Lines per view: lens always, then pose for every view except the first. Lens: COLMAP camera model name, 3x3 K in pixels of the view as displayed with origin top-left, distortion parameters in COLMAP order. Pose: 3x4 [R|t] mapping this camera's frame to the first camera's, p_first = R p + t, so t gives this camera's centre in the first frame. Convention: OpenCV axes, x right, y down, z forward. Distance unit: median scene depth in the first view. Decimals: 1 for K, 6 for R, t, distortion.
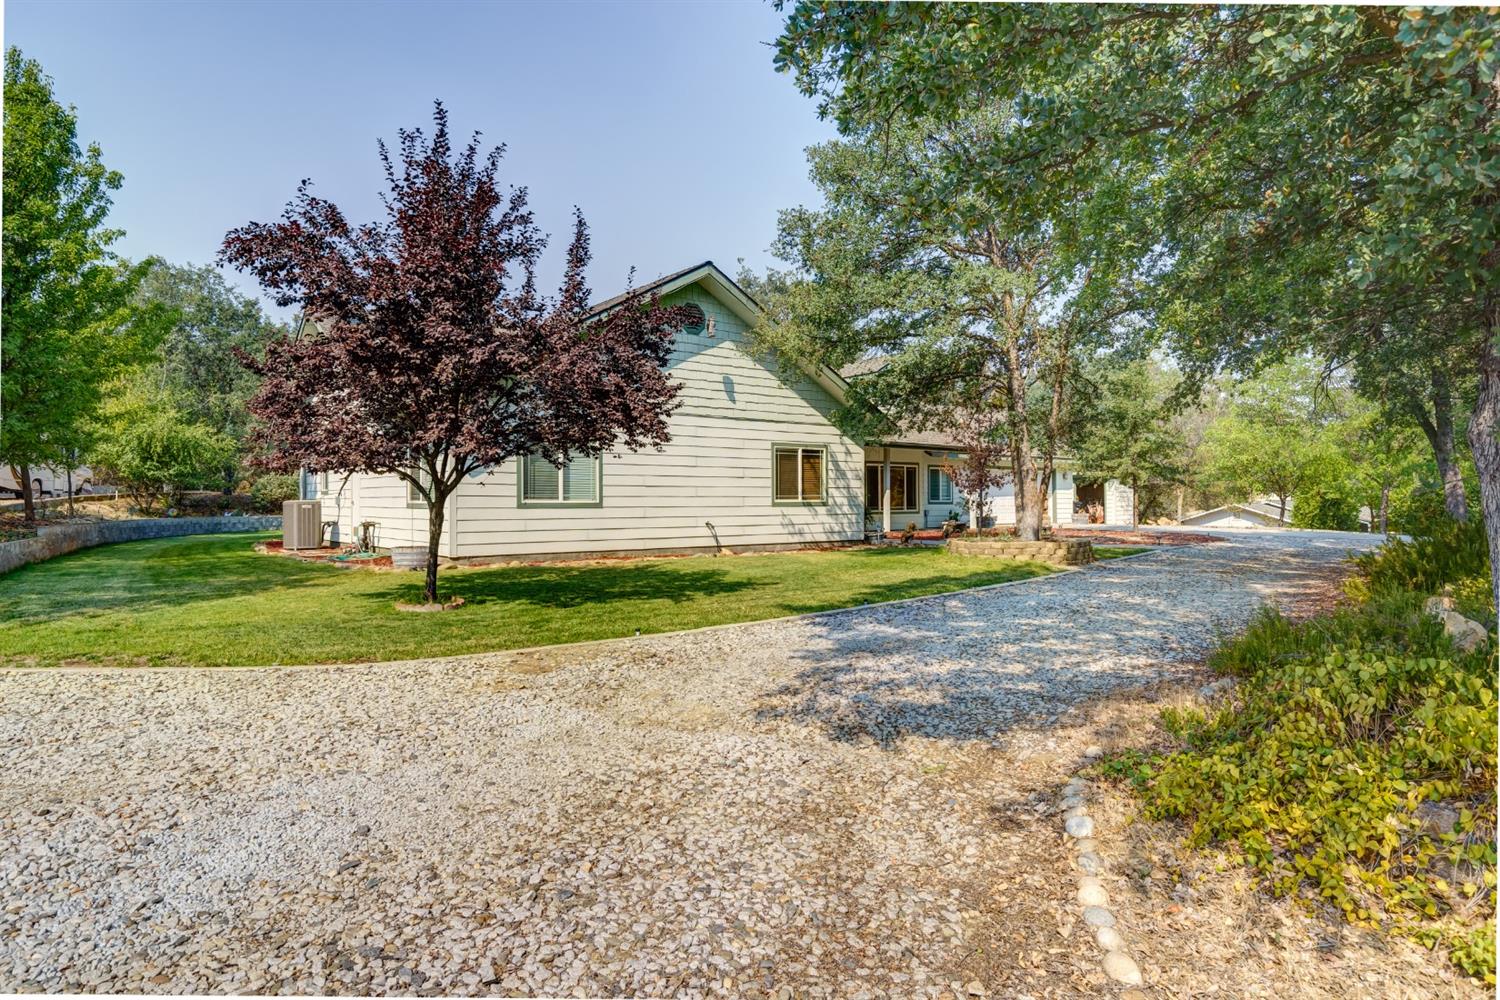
lens RADIAL K [[837.9, 0, 750.0], [0, 837.9, 500.0], [0, 0, 1]] dist [0.001672, 0.000572]
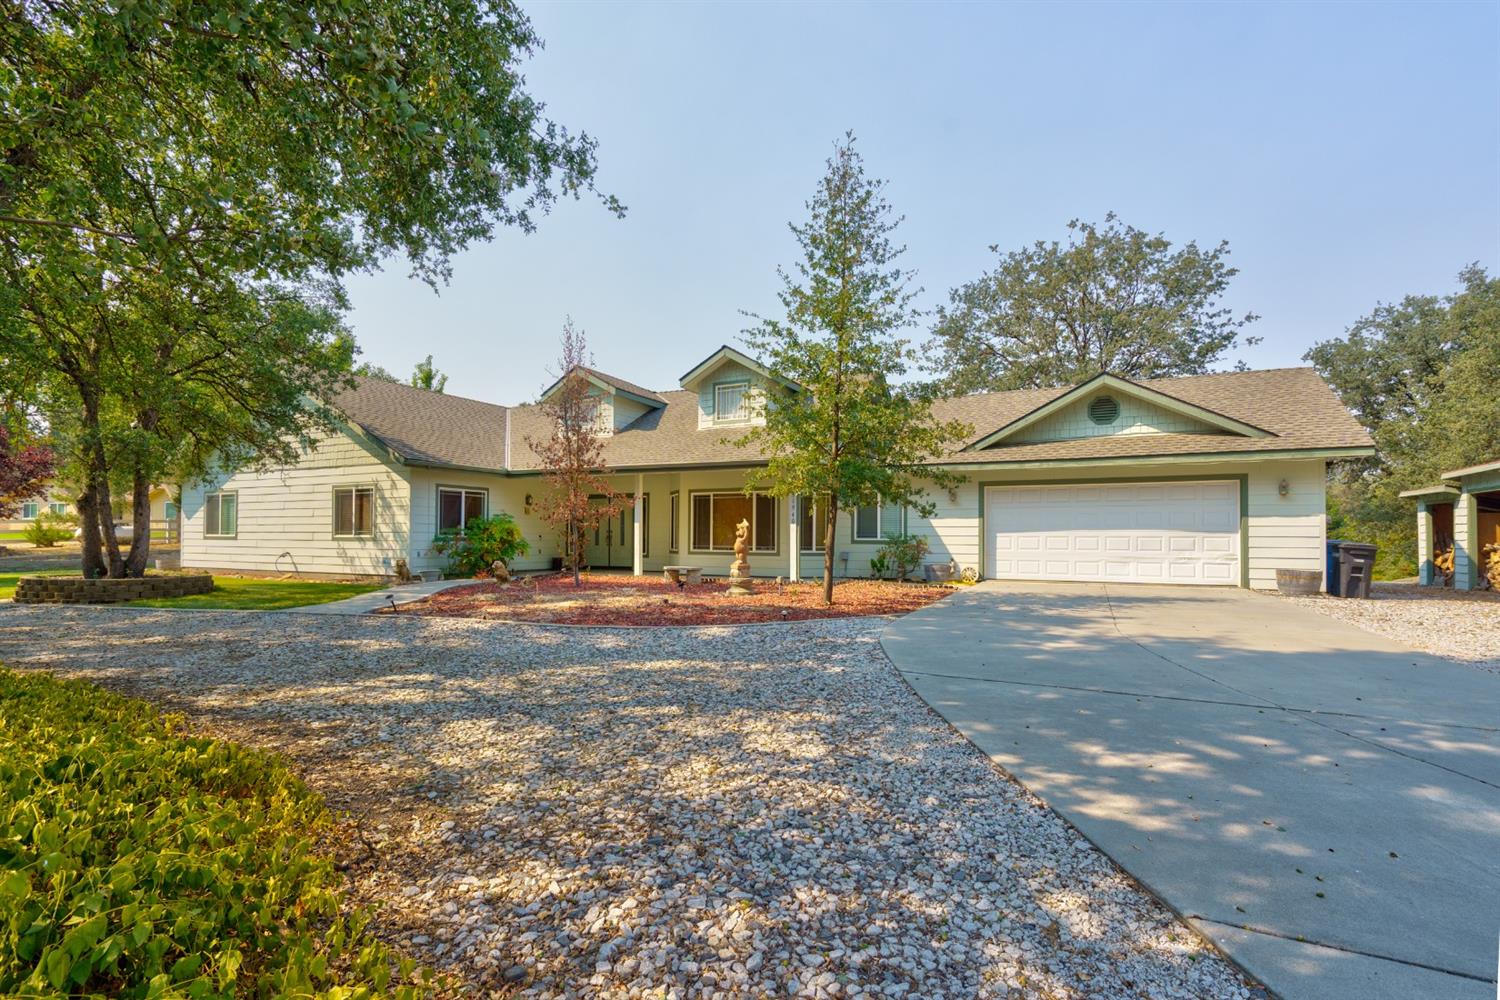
lens RADIAL K [[702.6, 0, 749.9], [0, 702.6, 530.4], [0, 0, 1]] dist [-0.000382, -0.000059]
pose [[0.435762, -0.003517, -0.900055, 1.160161], [-0.003420, 0.999979, -0.005563, -0.003398], [0.900055, 0.005502, 0.435741, 1.104491]]
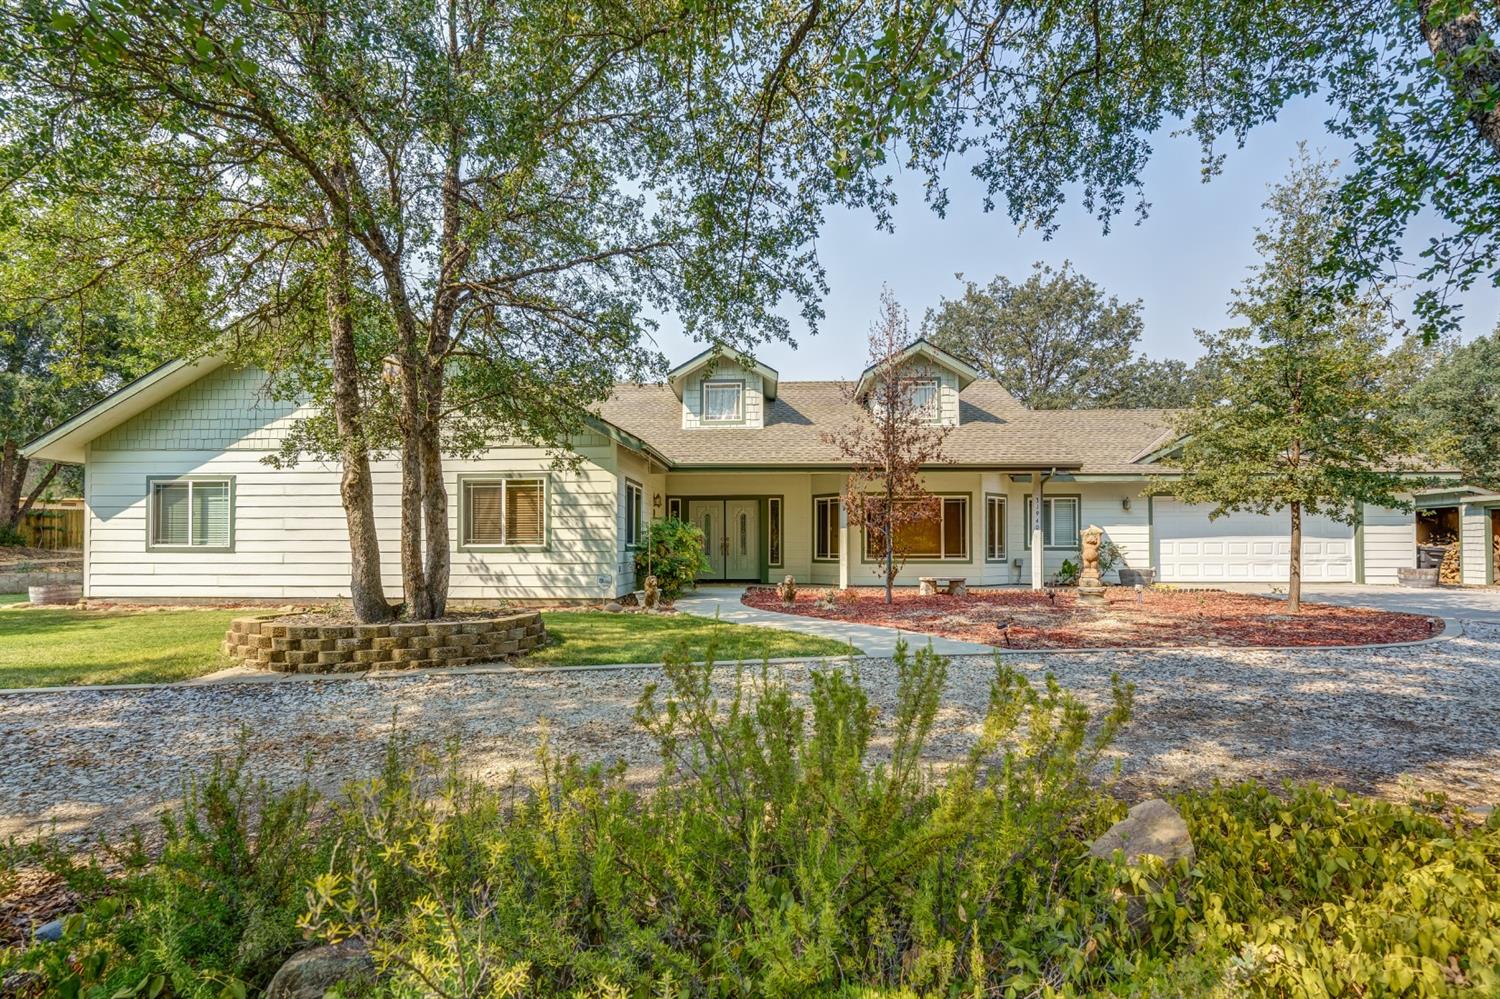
lens RADIAL K [[702.6, 0, 749.9], [0, 702.6, 529.9], [0, 0, 1]] dist [-0.000382, -0.000059]
pose [[0.759554, -0.013335, -0.650308, 0.693408], [0.000609, 0.999804, -0.019790, -0.000370], [0.650444, 0.014636, 0.759413, 0.670477]]
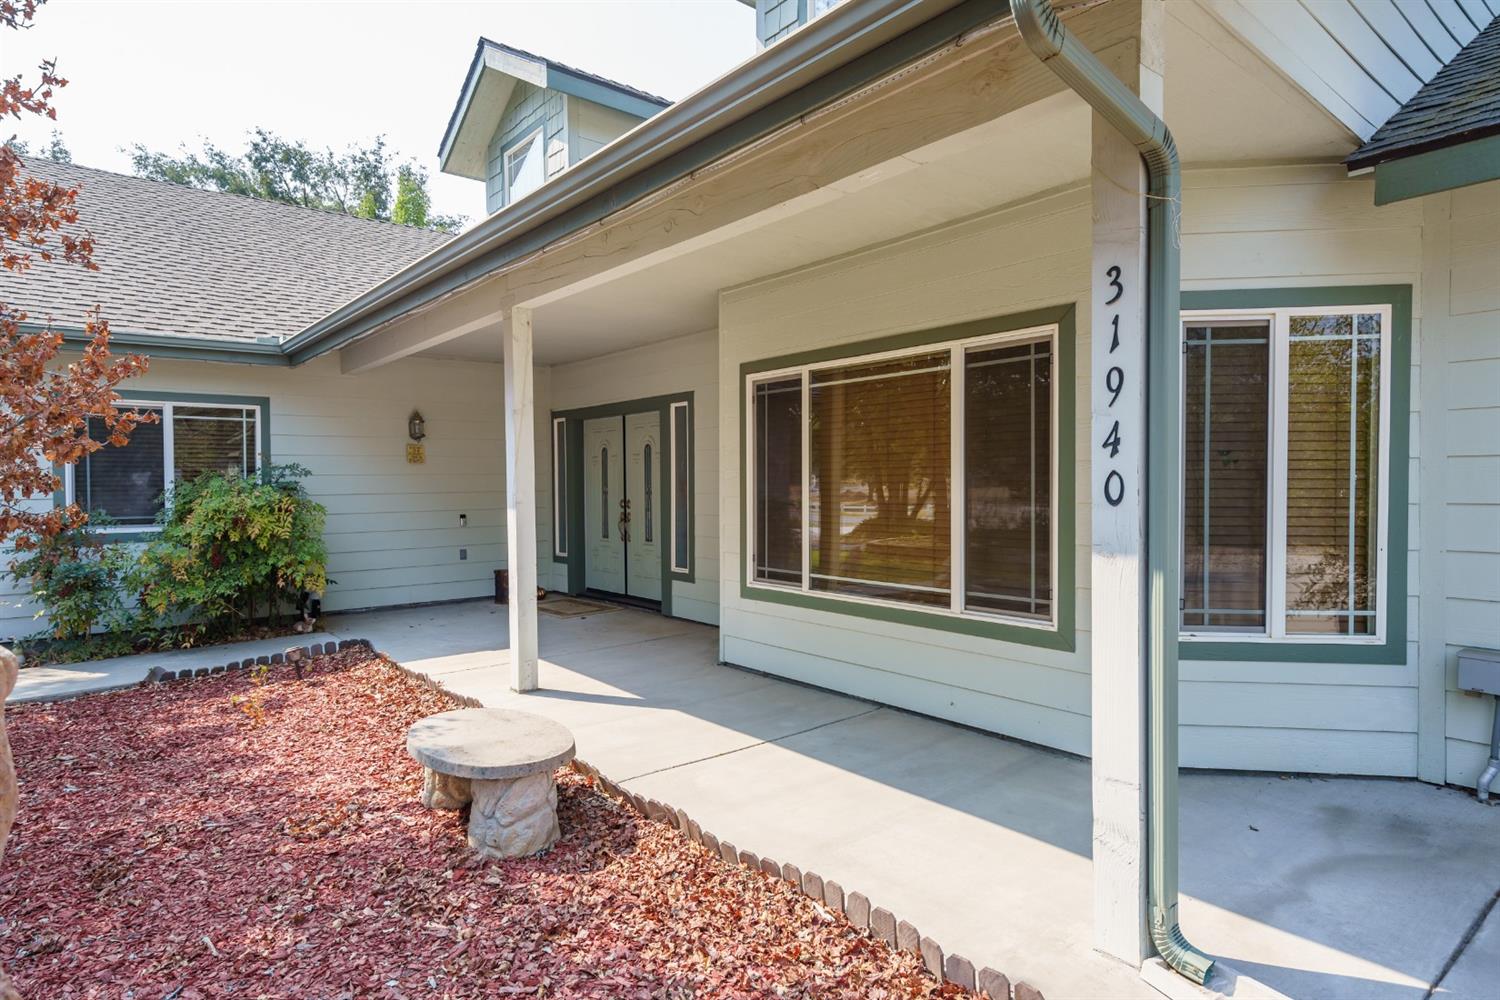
lens RADIAL K [[837.9, 0, 750.0], [0, 837.9, 500.0], [0, 0, 1]] dist [0.001672, 0.000572]
pose [[0.021377, 0.025427, -0.999448, 0.541564], [0.010962, 0.999610, 0.025665, -0.021817], [0.999711, -0.011504, 0.021090, 1.464756]]
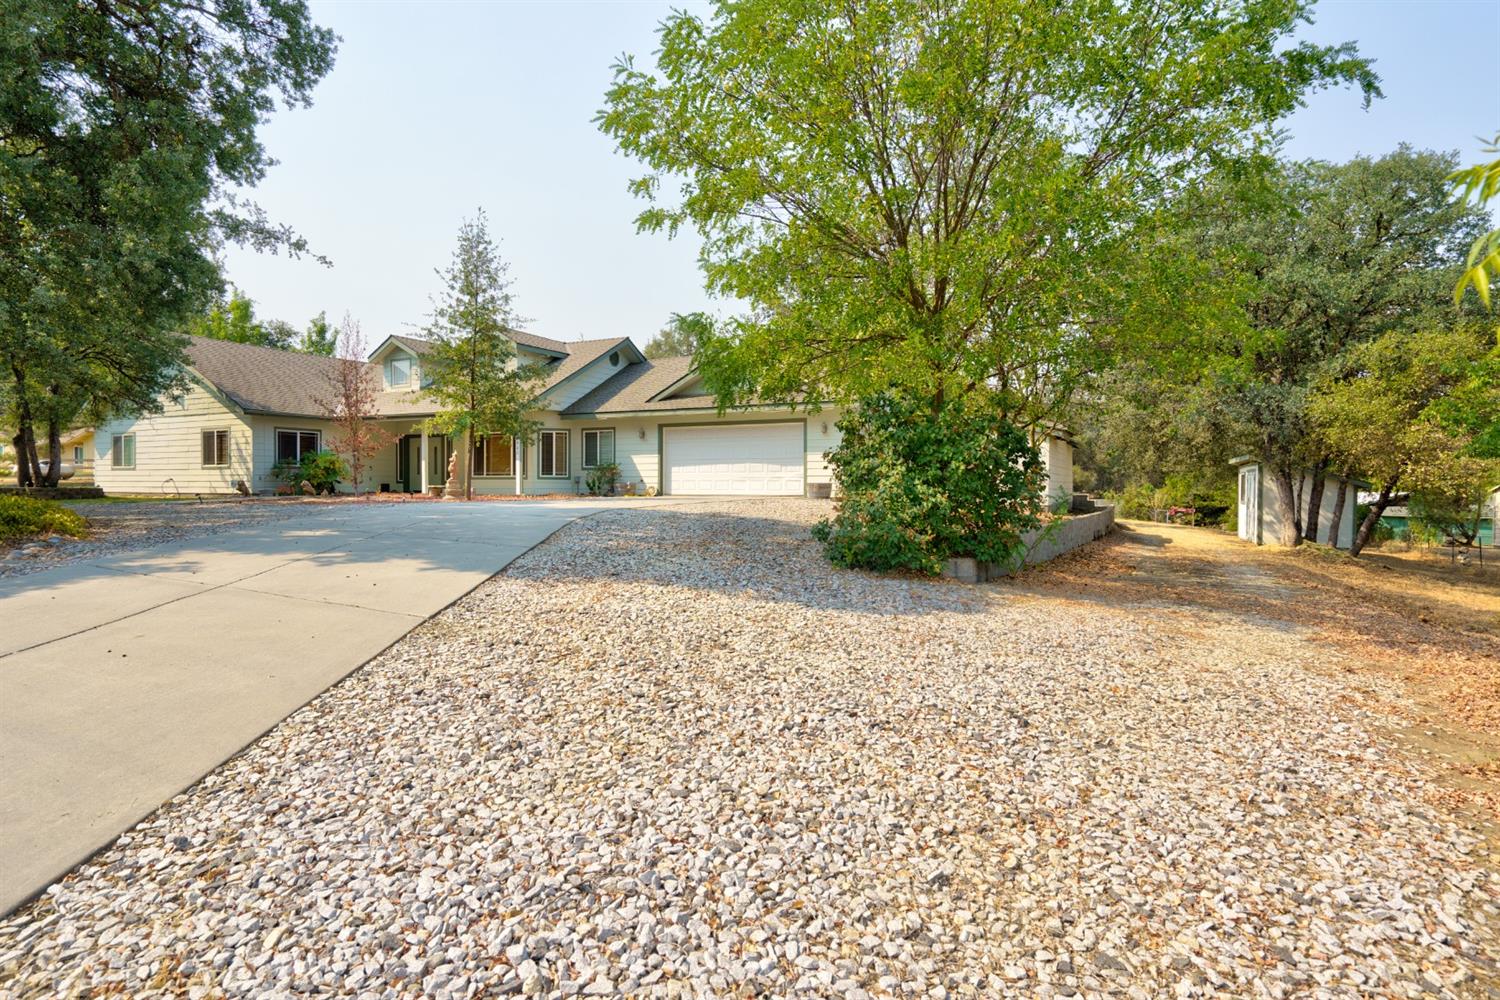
lens RADIAL K [[789.6, 0, 750.0], [0, 789.6, 500.0], [0, 0, 1]] dist [0.002611, 0.000333]
pose [[0.422160, 0.021136, -0.906275, 1.810406], [-0.000486, 0.999733, 0.023090, 0.030028], [0.906521, -0.009307, 0.422058, 1.314146]]
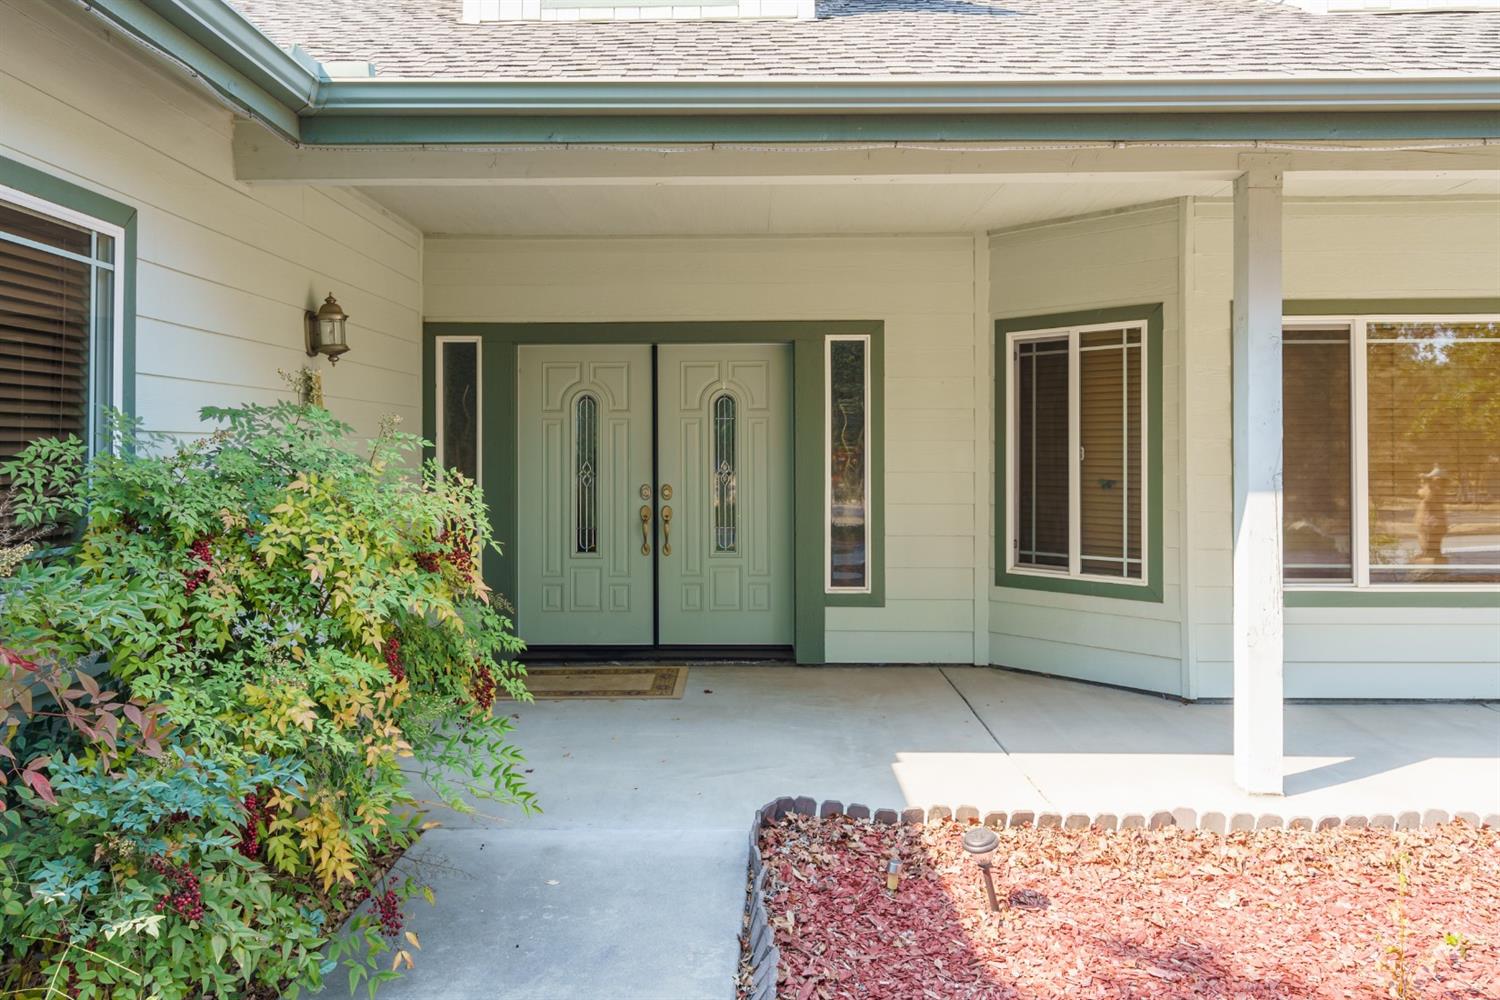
lens RADIAL K [[1019.5, 0, 744.5], [0, 1019.5, 448.6], [0, 0, 1]] dist [0.004033, -0.000173]
pose [[0.774611, -0.002289, -0.632434, 0.285442], [0.003018, 0.999995, 0.000076, -0.022878], [0.632431, -0.001967, 0.774614, 1.129370]]
